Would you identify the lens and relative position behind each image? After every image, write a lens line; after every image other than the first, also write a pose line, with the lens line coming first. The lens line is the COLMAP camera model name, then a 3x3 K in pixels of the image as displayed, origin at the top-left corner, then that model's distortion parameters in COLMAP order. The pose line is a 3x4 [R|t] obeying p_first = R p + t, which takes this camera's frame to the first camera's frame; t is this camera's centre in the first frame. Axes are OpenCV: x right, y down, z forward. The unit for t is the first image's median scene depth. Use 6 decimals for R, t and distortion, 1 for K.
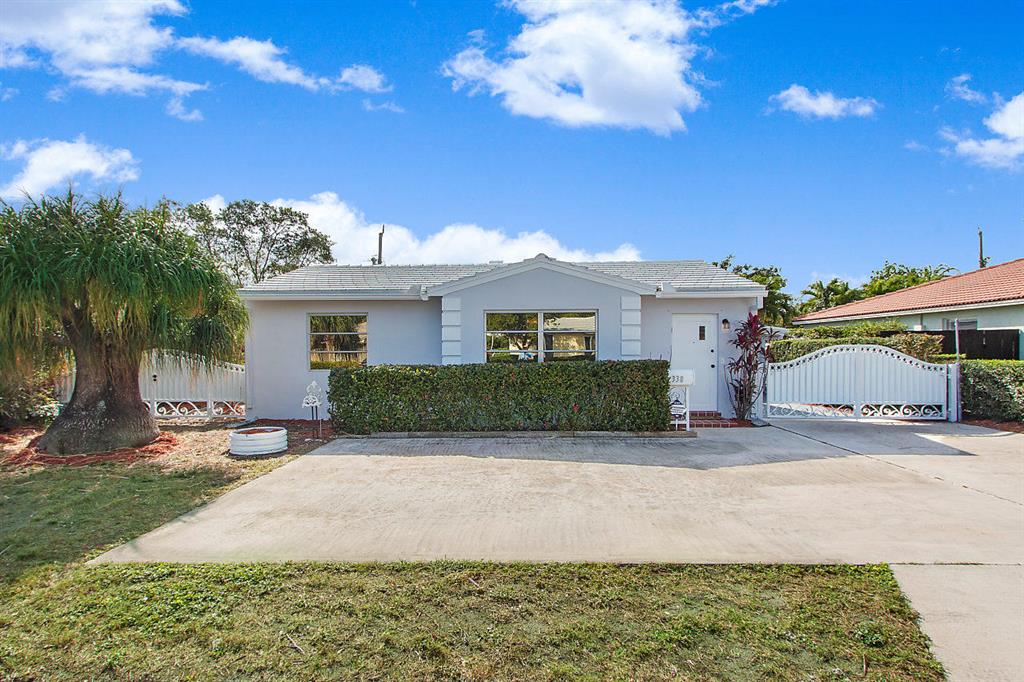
lens RADIAL K [[563.5, 0, 512.0], [0, 563.5, 341.0], [0, 0, 1]] dist [0.000354, 0.001019]
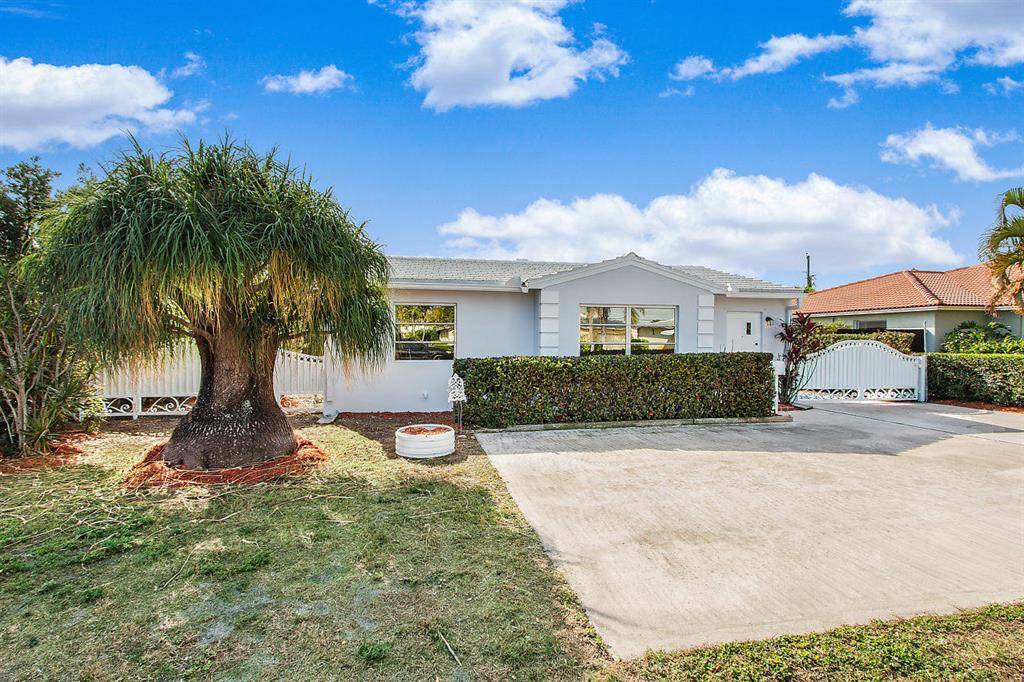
lens RADIAL K [[471.0, 0, 512.0], [0, 471.0, 341.0], [0, 0, 1]] dist [0.003017, 0.000225]
pose [[0.976173, 0.008384, 0.216832, -0.362718], [-0.011724, 0.999832, 0.014125, 0.003287], [-0.216677, -0.016330, 0.976107, 0.175771]]
